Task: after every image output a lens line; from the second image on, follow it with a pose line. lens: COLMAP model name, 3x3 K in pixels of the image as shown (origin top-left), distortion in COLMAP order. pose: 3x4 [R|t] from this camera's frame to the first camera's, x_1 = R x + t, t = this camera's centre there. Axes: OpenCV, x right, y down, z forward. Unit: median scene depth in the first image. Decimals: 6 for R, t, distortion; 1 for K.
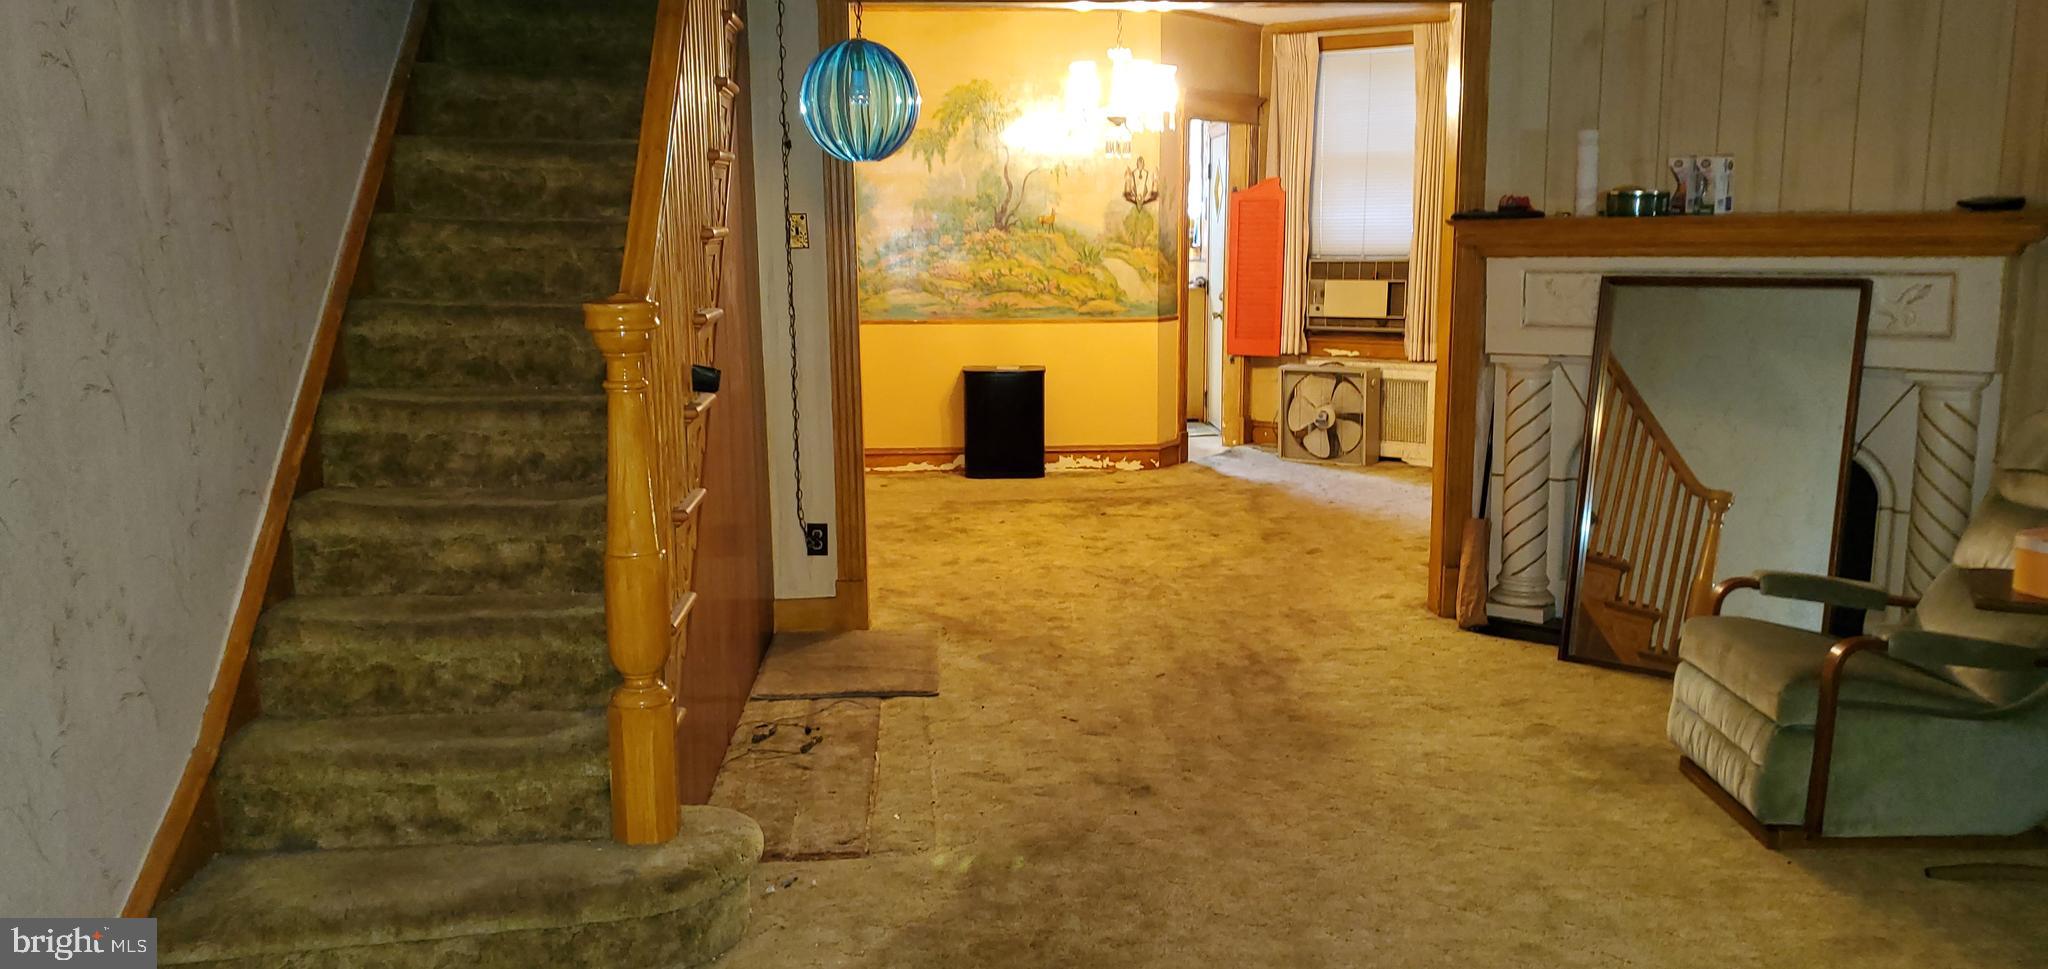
lens RADIAL K [[1495.0, 0, 1017.3], [0, 1495.0, 475.0], [0, 0, 1]] dist [0.109599, -0.000162]
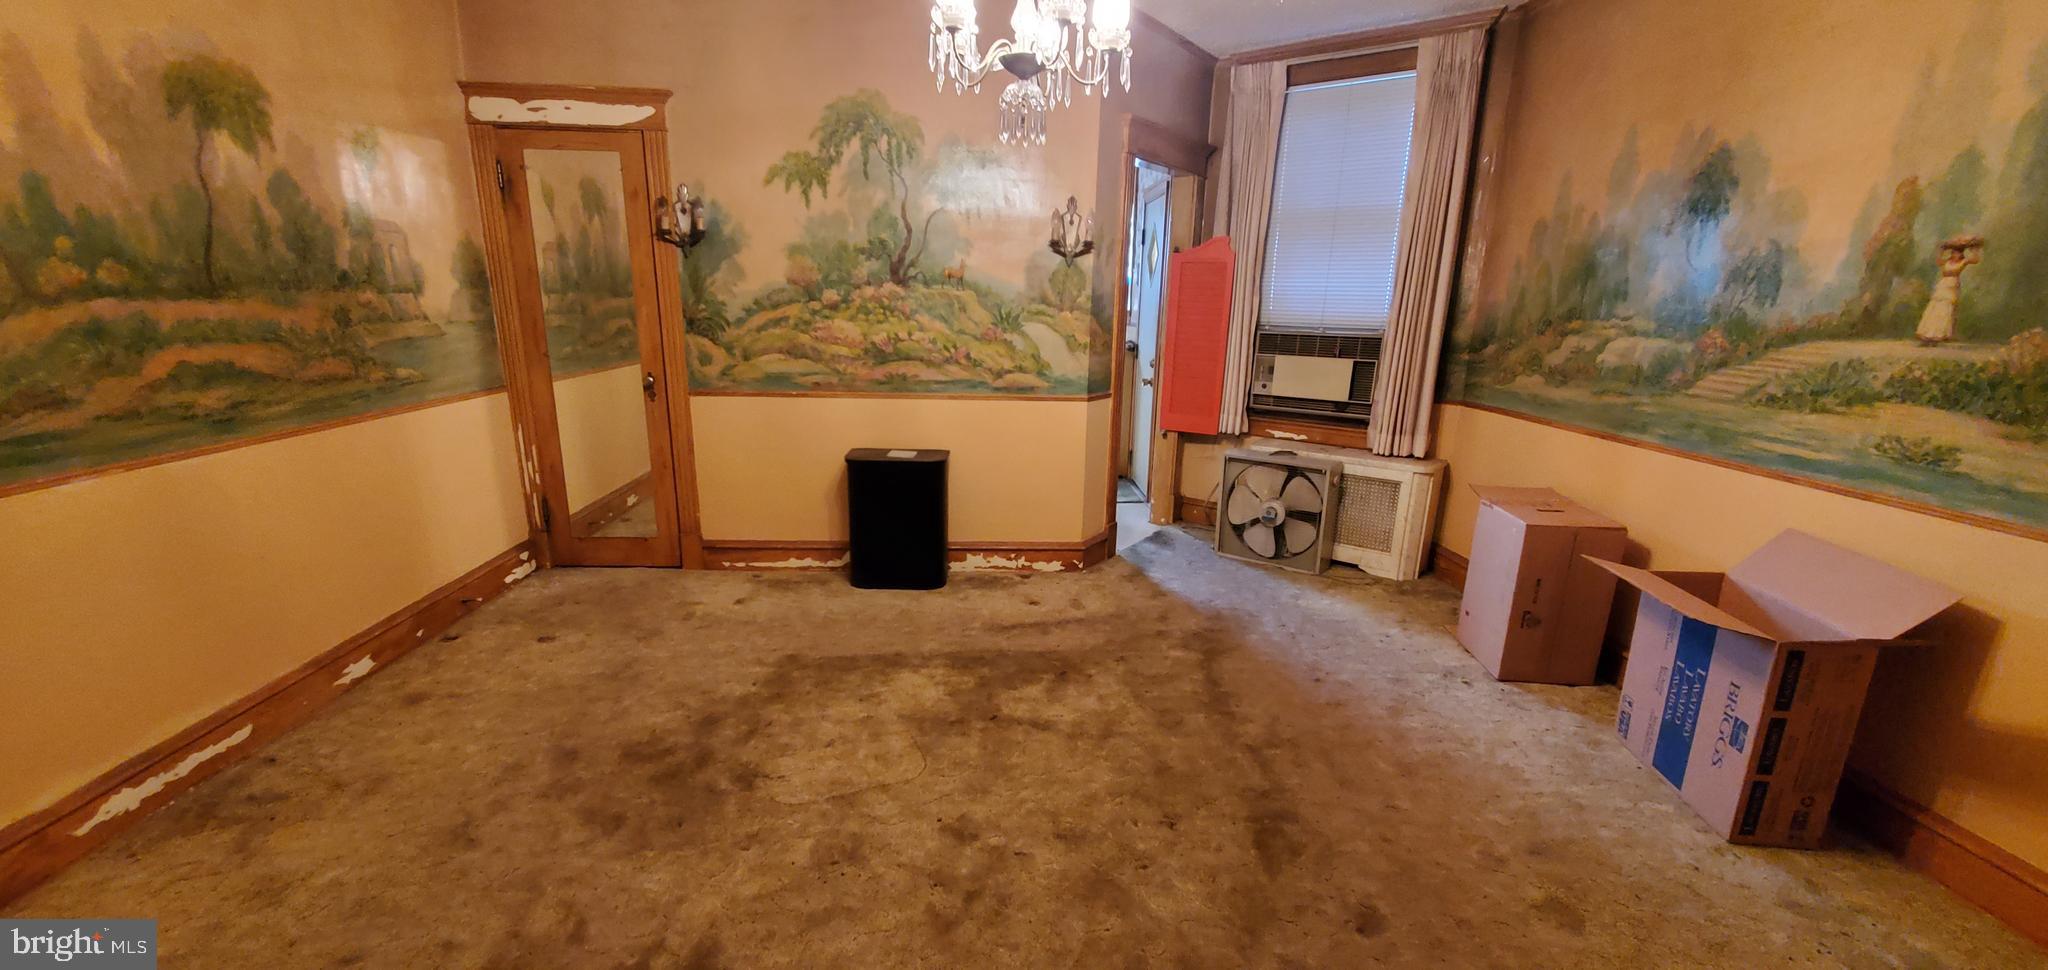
lens RADIAL K [[790.8, 0, 1006.3], [0, 790.8, 502.2], [0, 0, 1]] dist [-0.019613, 0.000037]
pose [[0.999576, 0.028403, -0.006430, 0.052886], [-0.027734, 0.995792, 0.087339, -0.082820], [0.008883, -0.087124, 0.996158, 0.551504]]
